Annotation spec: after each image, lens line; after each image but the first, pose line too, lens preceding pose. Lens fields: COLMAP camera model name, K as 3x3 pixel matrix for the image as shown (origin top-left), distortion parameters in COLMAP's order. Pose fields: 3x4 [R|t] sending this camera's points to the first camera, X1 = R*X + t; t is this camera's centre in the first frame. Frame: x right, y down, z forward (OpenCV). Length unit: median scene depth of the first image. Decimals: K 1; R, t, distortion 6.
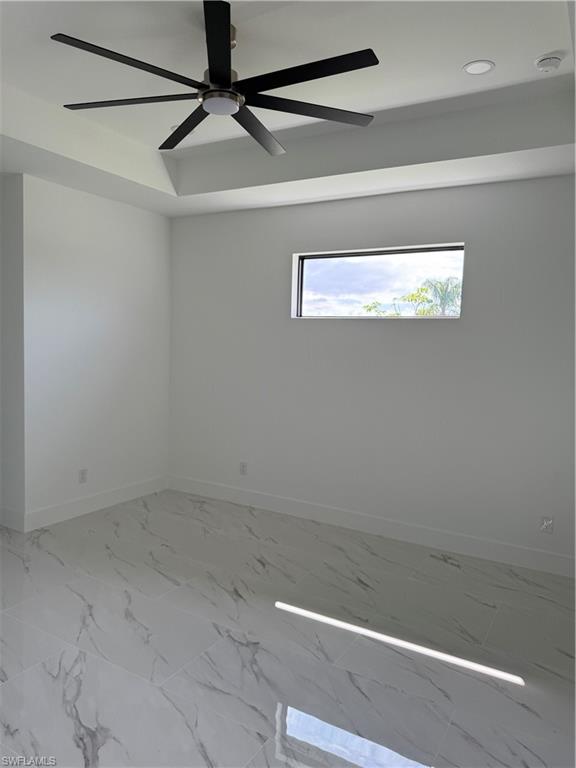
lens RADIAL K [[545.5, 0, 288.6], [0, 545.5, 382.1], [0, 0, 1]] dist [0.023686, -0.022870]
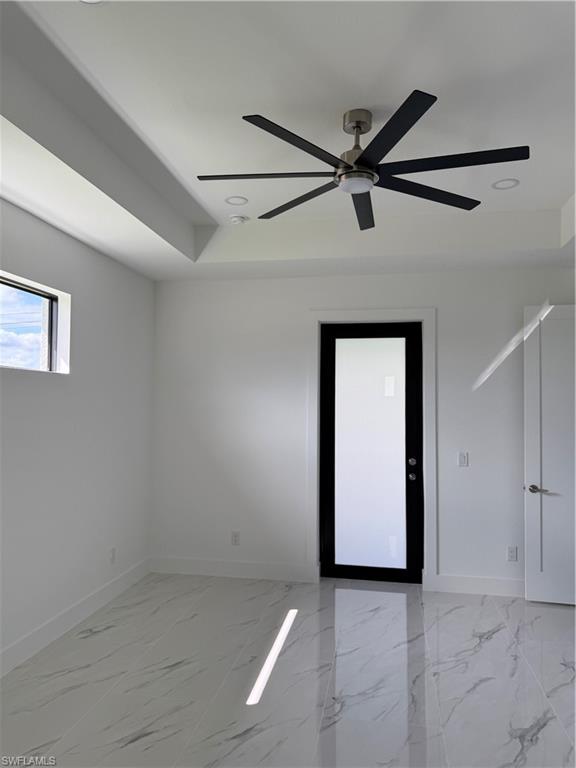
lens RADIAL K [[545.5, 0, 288.5], [0, 545.5, 386.4], [0, 0, 1]] dist [0.023686, -0.022870]
pose [[-0.337770, -0.000822, 0.941228, -0.808569], [0.052020, 0.998455, 0.019540, -0.106902], [-0.939790, 0.055563, -0.337205, 1.133182]]
